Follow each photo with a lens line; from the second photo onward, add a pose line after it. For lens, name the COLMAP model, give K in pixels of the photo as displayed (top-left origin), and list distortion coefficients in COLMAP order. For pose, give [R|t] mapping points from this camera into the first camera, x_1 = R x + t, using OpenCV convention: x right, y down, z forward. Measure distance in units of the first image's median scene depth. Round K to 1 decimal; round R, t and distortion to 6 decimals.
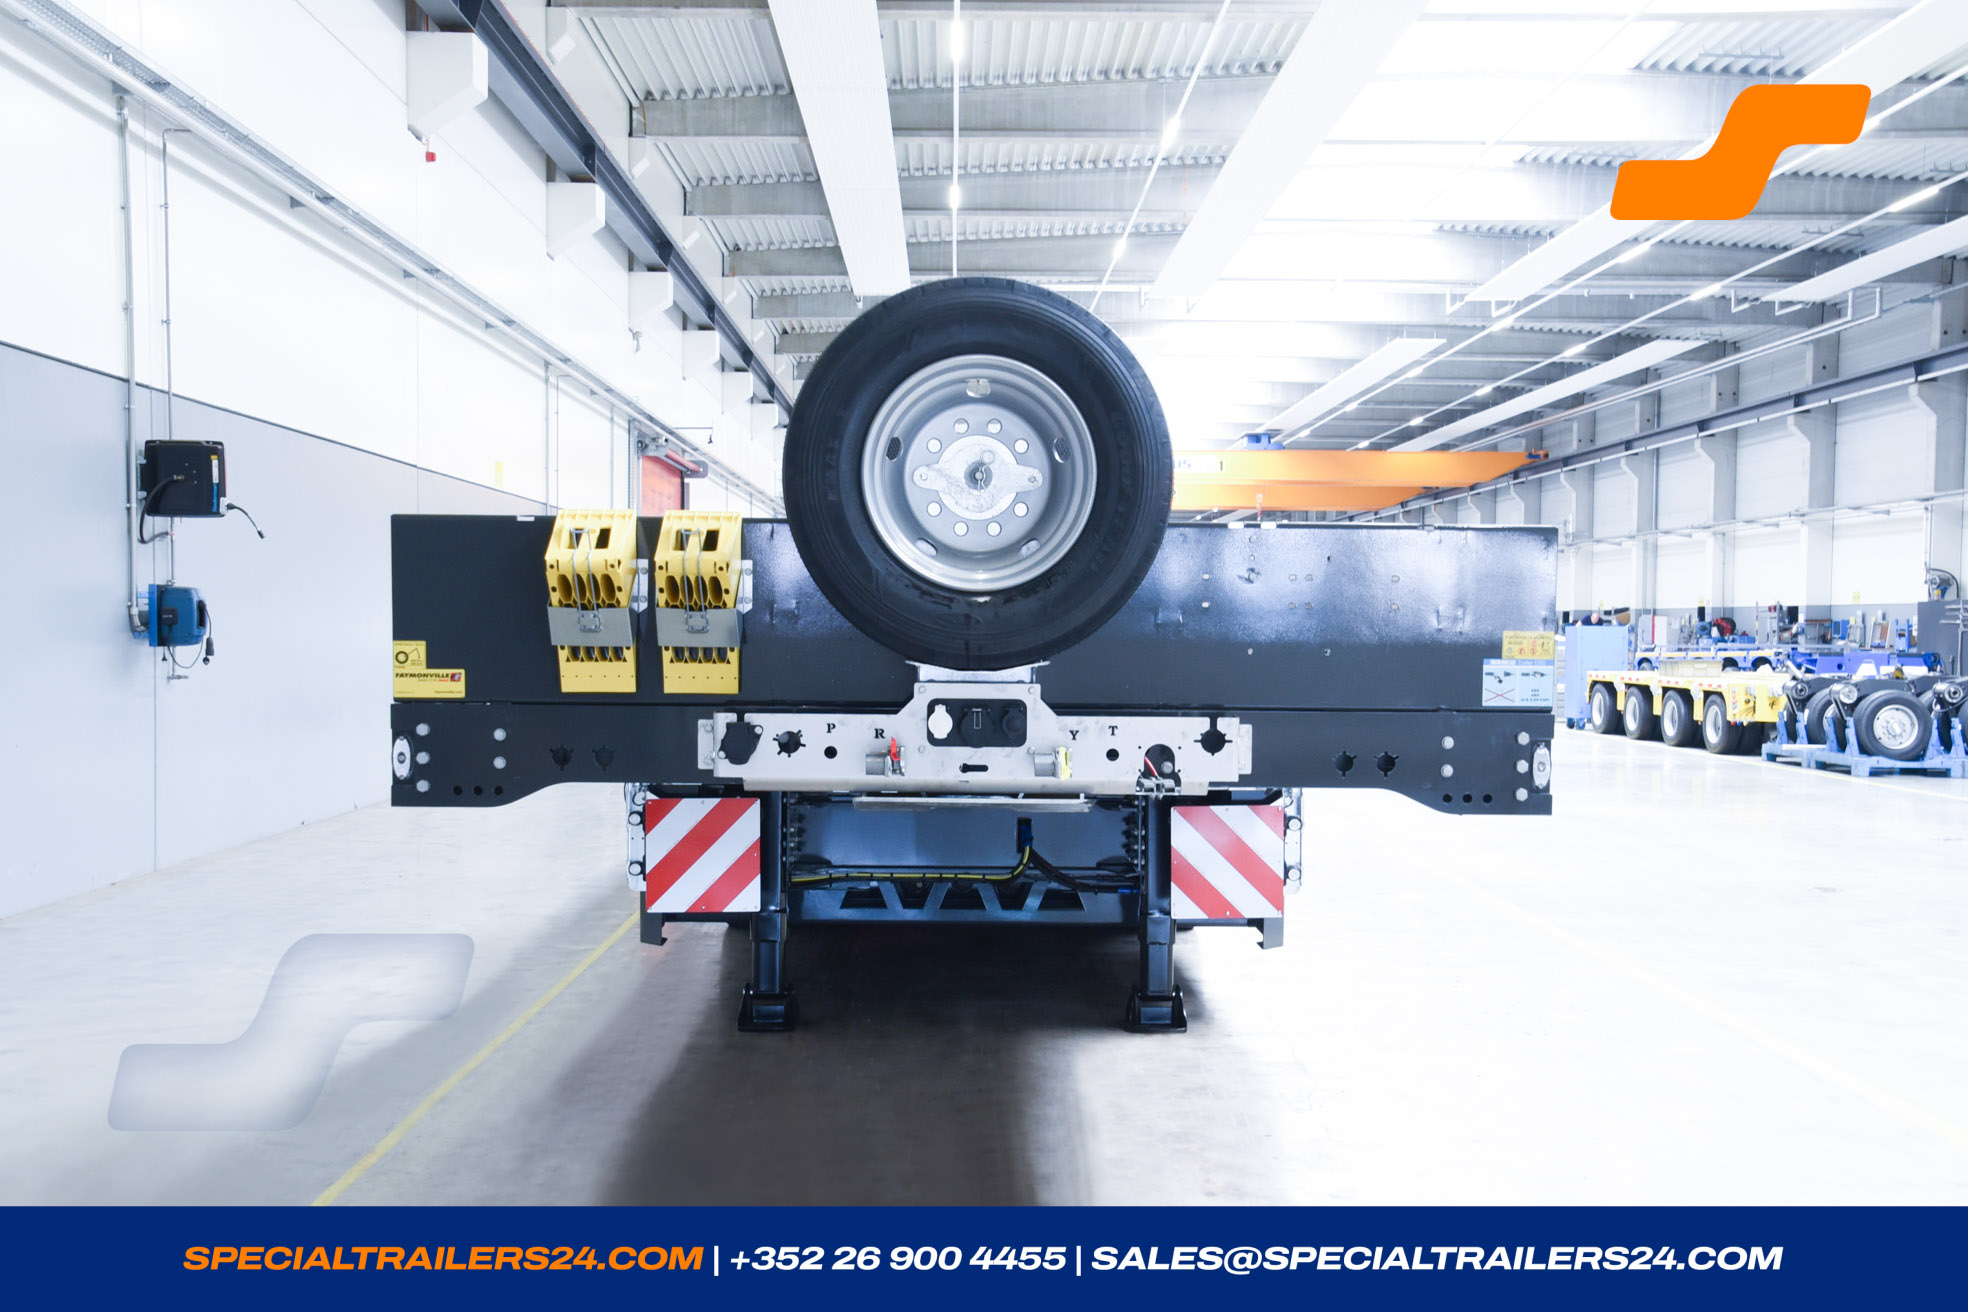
lens RADIAL K [[1756.9, 0, 984.9], [0, 1756.9, 720.7], [0, 0, 1]] dist [0.007240, 0.005052]
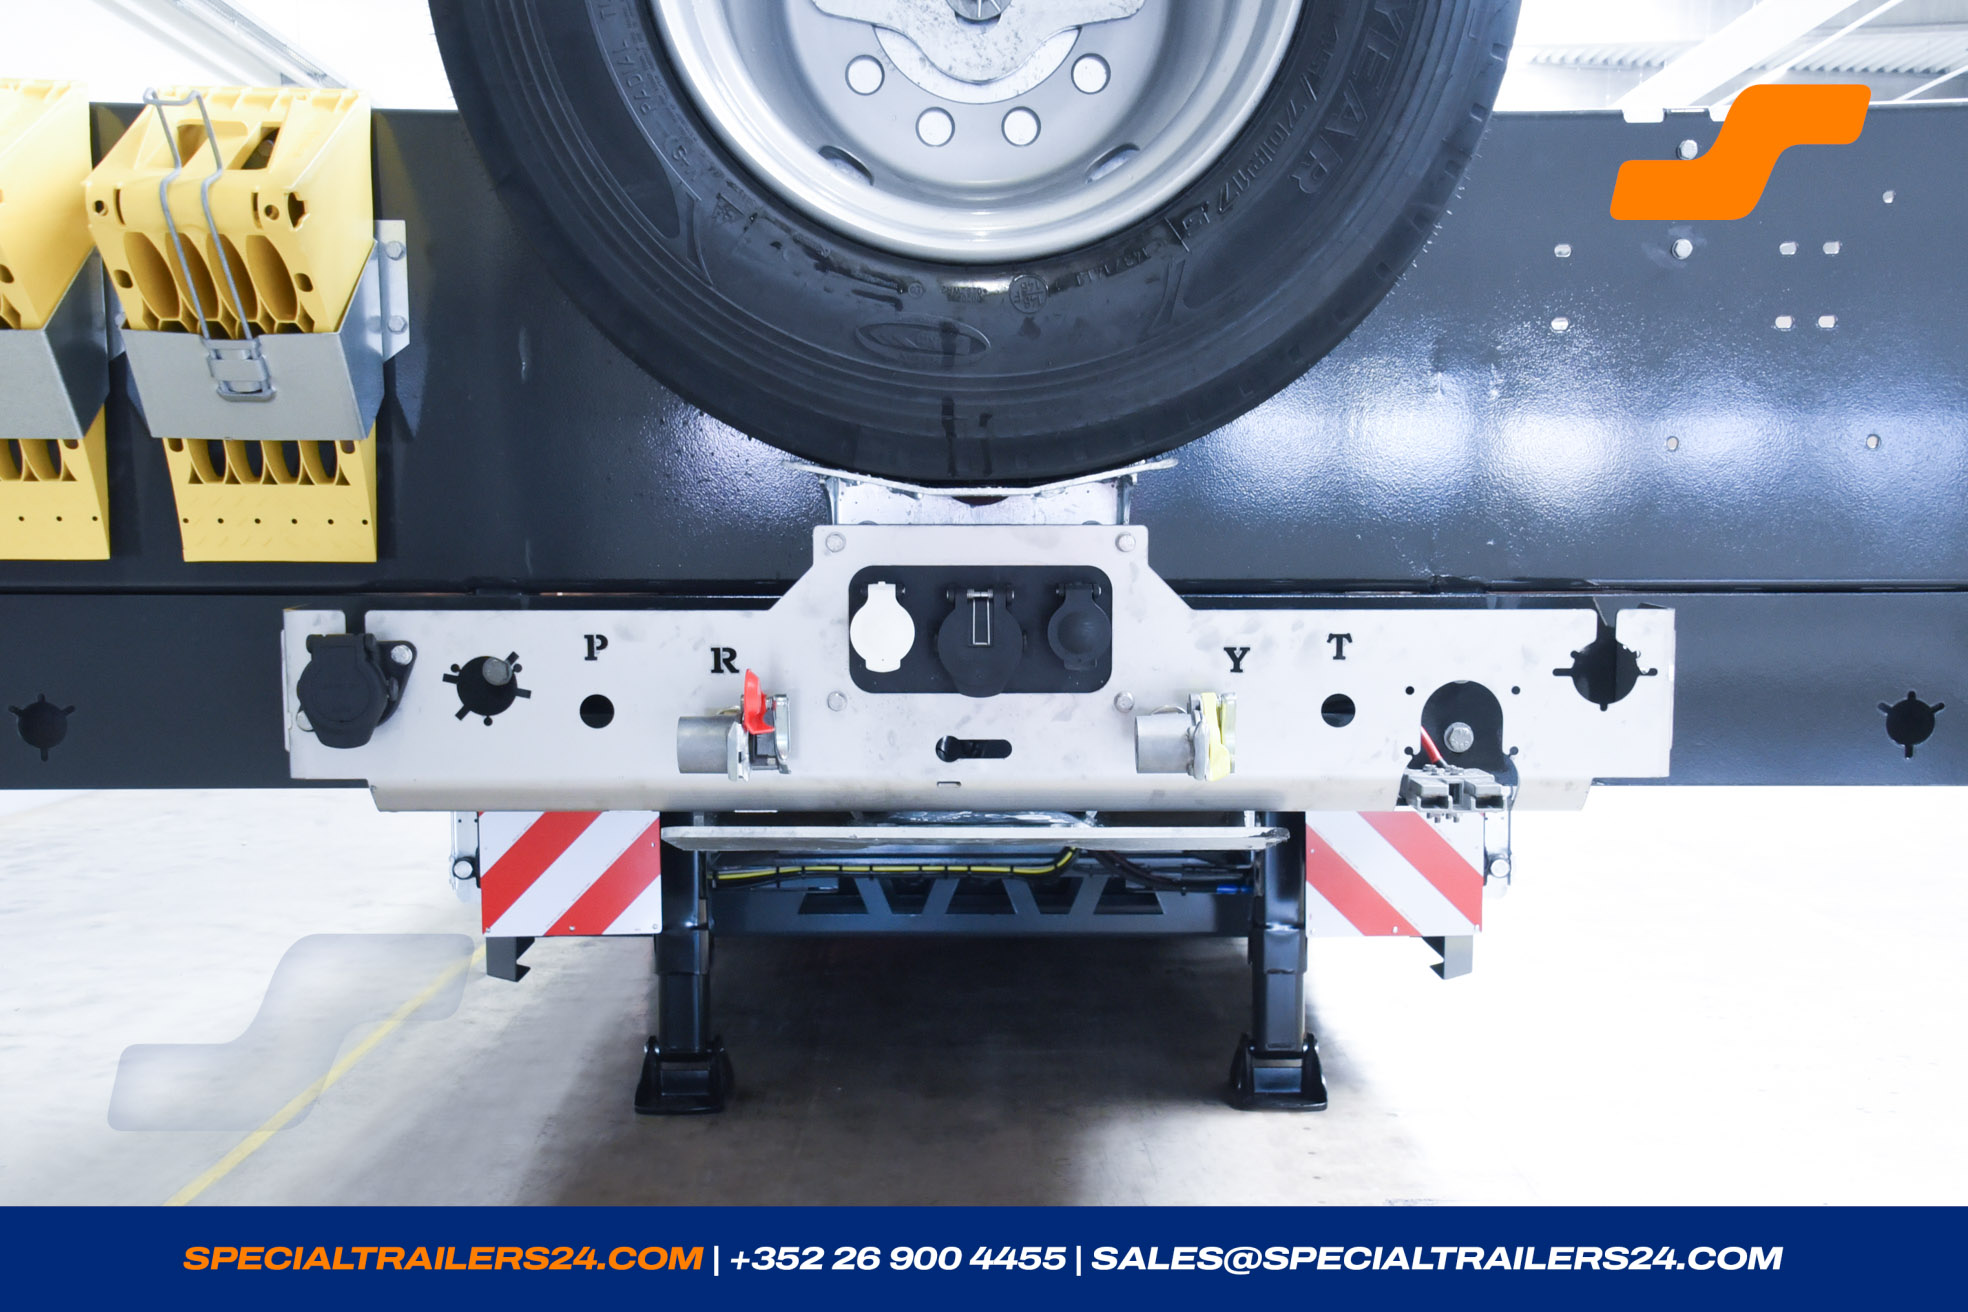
lens RADIAL K [[2173.9, 0, 976.3], [0, 2173.9, 699.1], [0, 0, 1]] dist [0.013617, 0.346683]
pose [[0.999805, -0.009577, -0.017259, 0.002492], [0.010096, 0.999491, 0.030278, 0.001929], [0.016960, -0.030447, 0.999392, 0.529515]]
